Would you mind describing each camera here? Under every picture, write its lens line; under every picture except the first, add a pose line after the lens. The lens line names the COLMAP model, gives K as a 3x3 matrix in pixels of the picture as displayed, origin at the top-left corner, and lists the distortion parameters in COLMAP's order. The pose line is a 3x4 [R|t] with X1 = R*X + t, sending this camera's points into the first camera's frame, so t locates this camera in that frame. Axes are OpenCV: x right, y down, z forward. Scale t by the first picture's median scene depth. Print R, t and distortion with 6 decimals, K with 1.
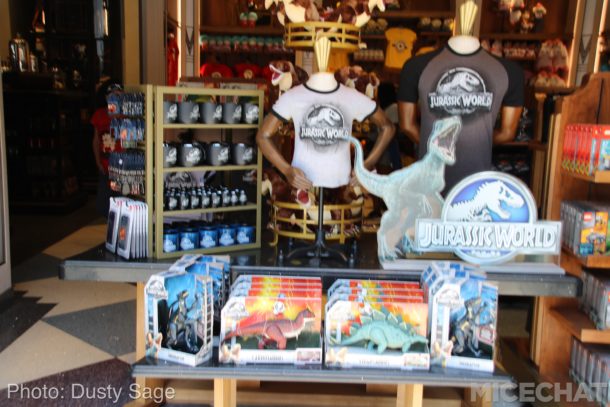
lens RADIAL K [[641.4, 0, 305.0], [0, 641.4, 203.5], [0, 0, 1]] dist [0.092604, 0.007507]
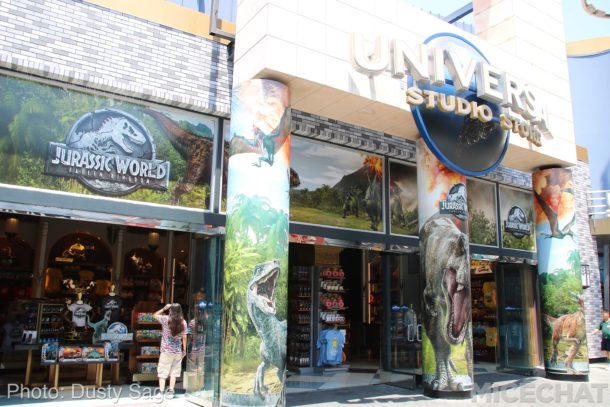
lens RADIAL K [[514.0, 0, 305.0], [0, 514.0, 203.5], [0, 0, 1]] dist [-0.177703, 0.190548]
pose [[0.835496, 0.095493, 0.541135, -0.592817], [0.095733, 0.944428, -0.314471, 0.390870], [-0.541092, 0.314544, 0.779924, -2.703342]]
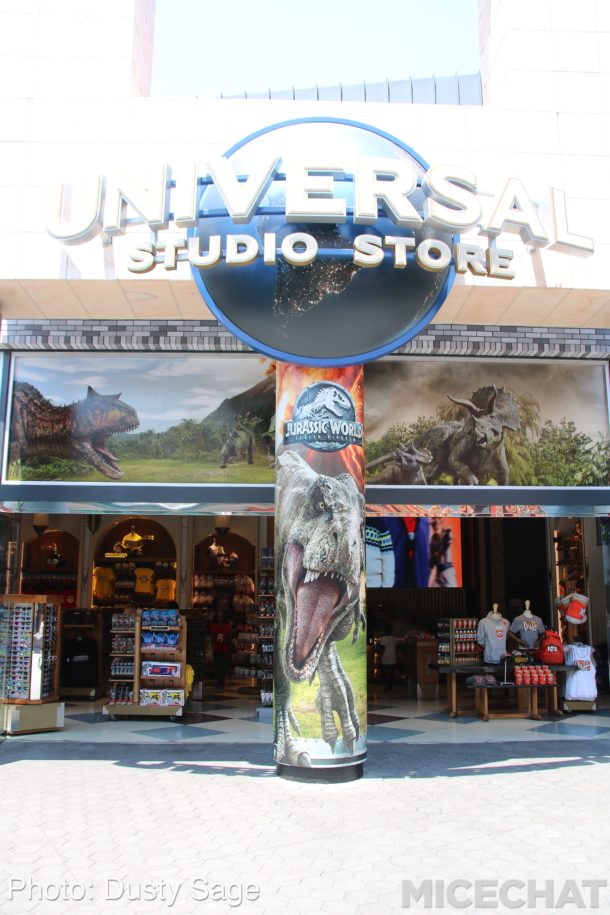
lens RADIAL K [[771.0, 0, 305.0], [0, 771.0, 457.5], [0, 0, 1]] dist [-0.177703, 0.190548]
pose [[0.999230, -0.018510, 0.034581, 1.752987], [0.029384, 0.937262, -0.347384, 0.503821], [-0.025981, 0.348133, 0.937085, -3.145521]]
